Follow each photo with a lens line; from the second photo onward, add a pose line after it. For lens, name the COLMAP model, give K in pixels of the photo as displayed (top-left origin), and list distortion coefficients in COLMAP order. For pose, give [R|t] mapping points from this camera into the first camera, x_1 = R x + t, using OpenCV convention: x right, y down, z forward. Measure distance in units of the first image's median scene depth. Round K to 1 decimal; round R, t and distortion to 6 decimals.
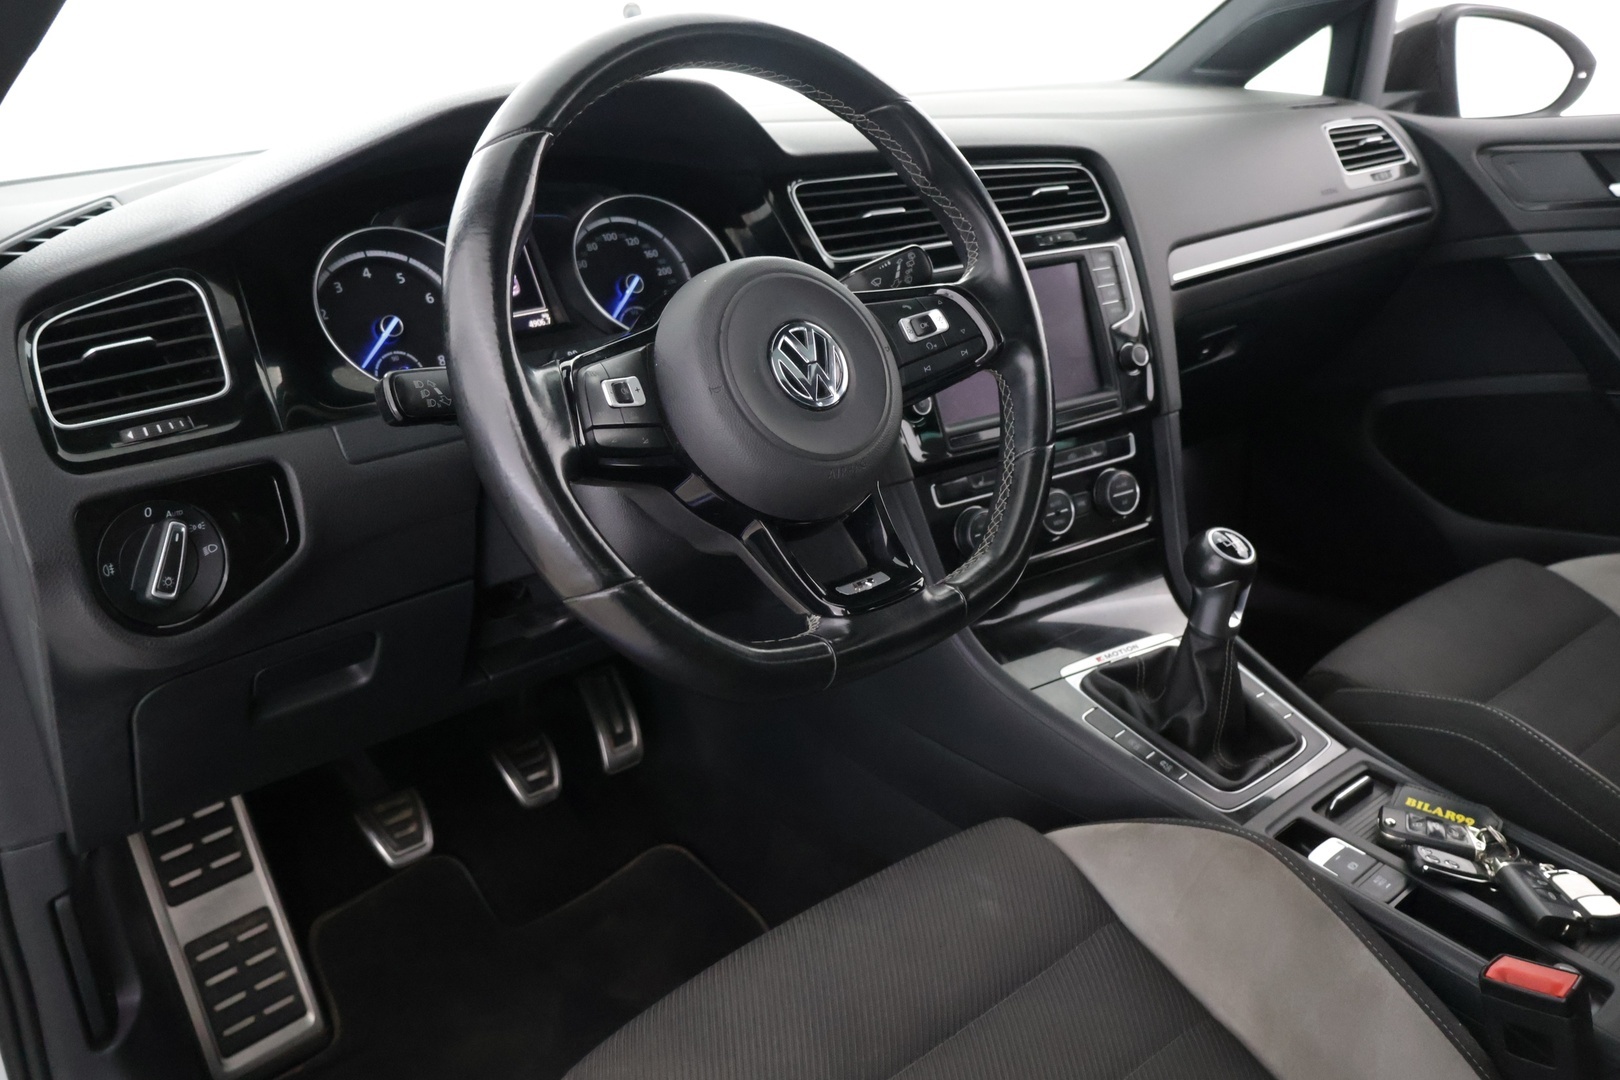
lens RADIAL K [[1359.6, 0, 758.7], [0, 1359.6, 538.7], [0, 0, 1]] dist [0.003755, 0.000236]
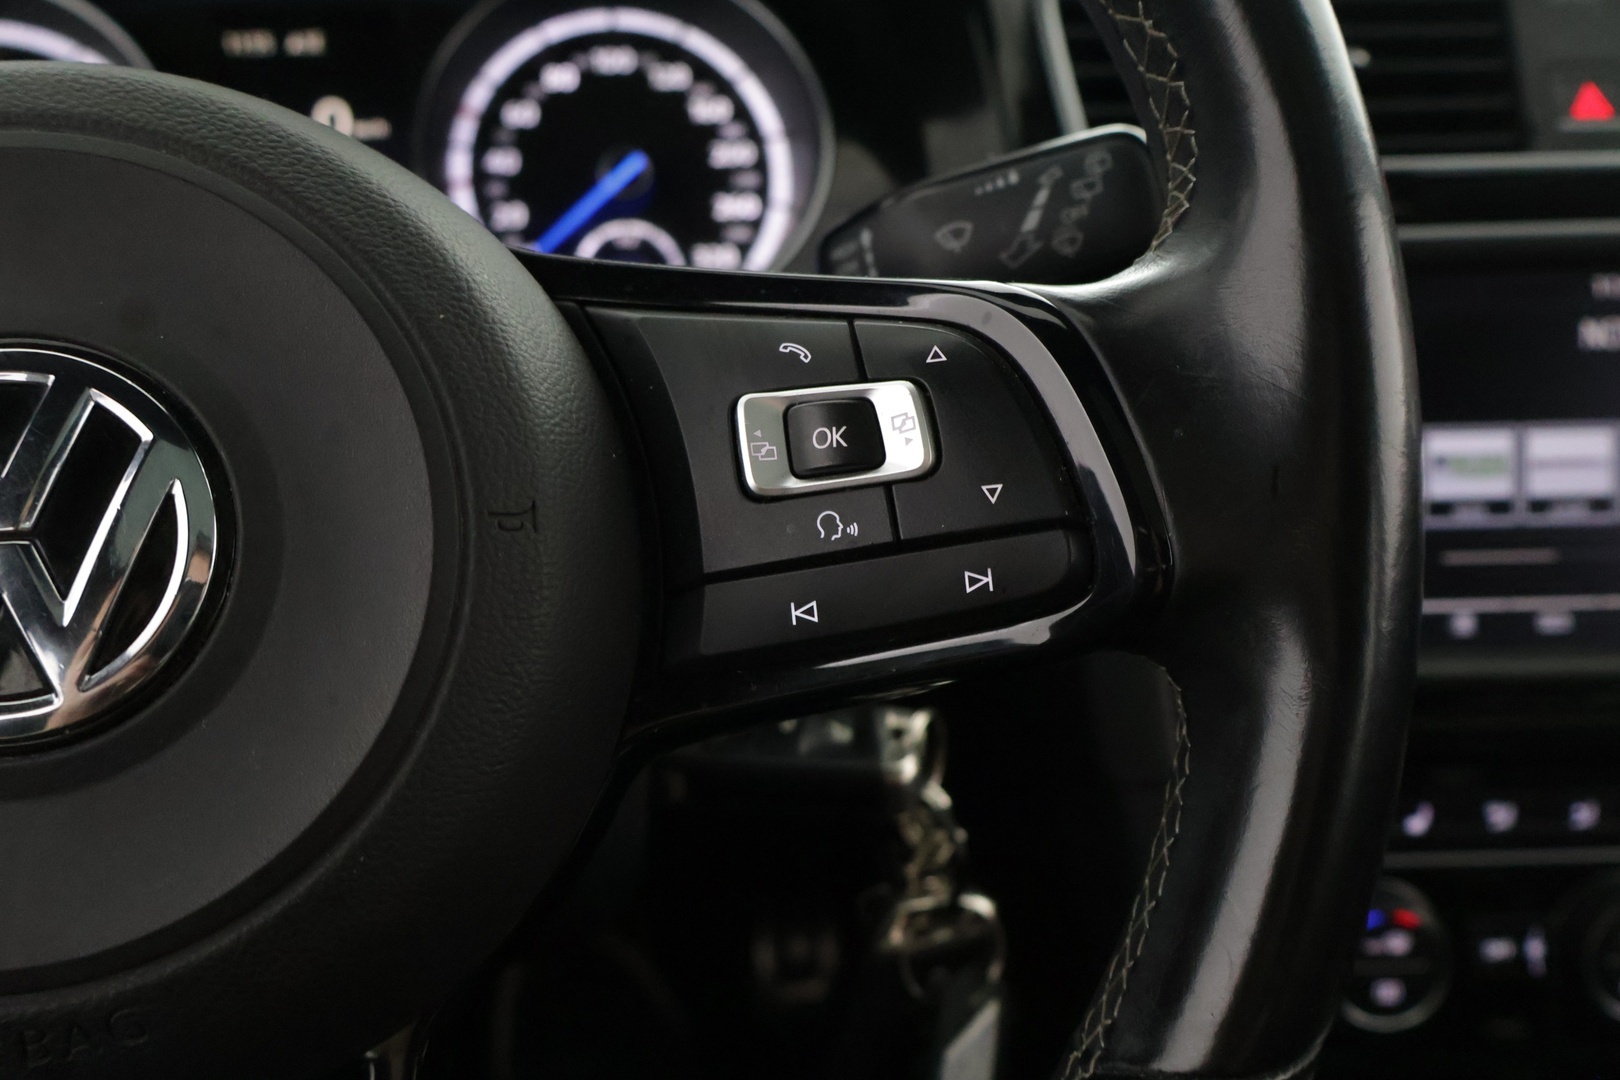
lens RADIAL K [[1484.4, 0, 742.9], [0, 1484.4, 541.4], [0, 0, 1]] dist [0.001489, 0.002916]
pose [[0.862525, 0.222048, -0.454692, 0.175722], [-0.199023, 0.975021, 0.098613, -0.123489], [0.465231, 0.005438, 0.885173, 0.583481]]
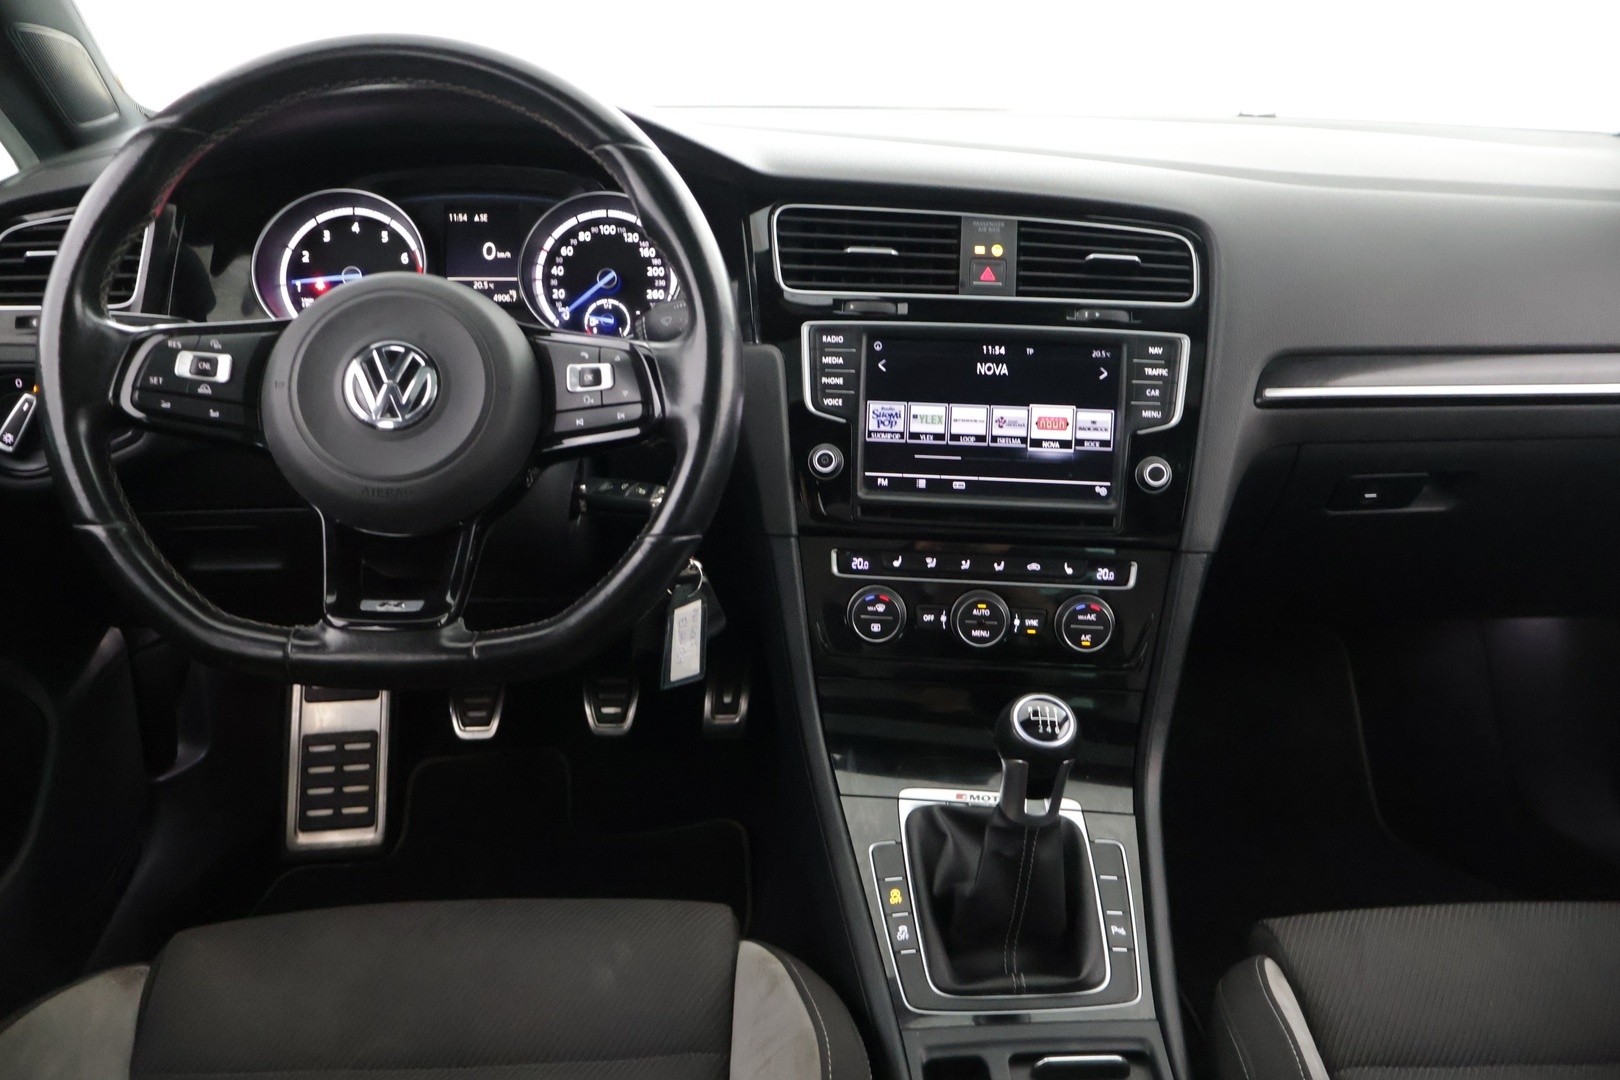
lens RADIAL K [[1359.6, 0, 758.7], [0, 1359.6, 538.7], [0, 0, 1]] dist [0.003755, 0.000236]
pose [[0.799031, 0.282766, -0.530653, 0.585386], [-0.256317, 0.958502, 0.124802, -0.151818], [0.543921, 0.036295, 0.838351, 0.199721]]
